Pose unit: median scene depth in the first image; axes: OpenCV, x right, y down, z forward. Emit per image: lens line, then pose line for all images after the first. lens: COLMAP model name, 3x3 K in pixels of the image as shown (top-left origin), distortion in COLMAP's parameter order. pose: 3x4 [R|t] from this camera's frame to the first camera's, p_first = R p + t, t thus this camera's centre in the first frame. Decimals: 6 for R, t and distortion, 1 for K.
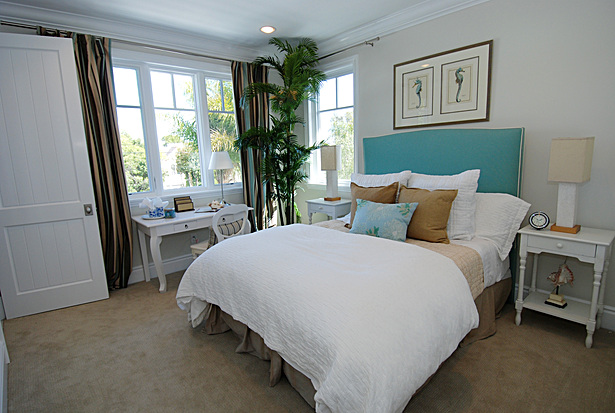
lens RADIAL K [[328.0, 0, 304.8], [0, 328.0, 204.6], [0, 0, 1]] dist [0.013997, -0.007453]
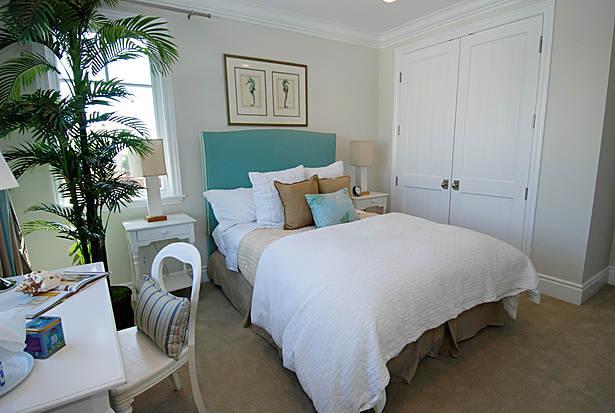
lens RADIAL K [[328.0, 0, 305.1], [0, 328.0, 209.6], [0, 0, 1]] dist [0.013997, -0.007453]
pose [[0.127966, -0.170658, 0.976986, -0.716229], [0.166349, 0.974822, 0.148492, -0.109374], [-0.977728, 0.143518, 0.153132, 0.757199]]
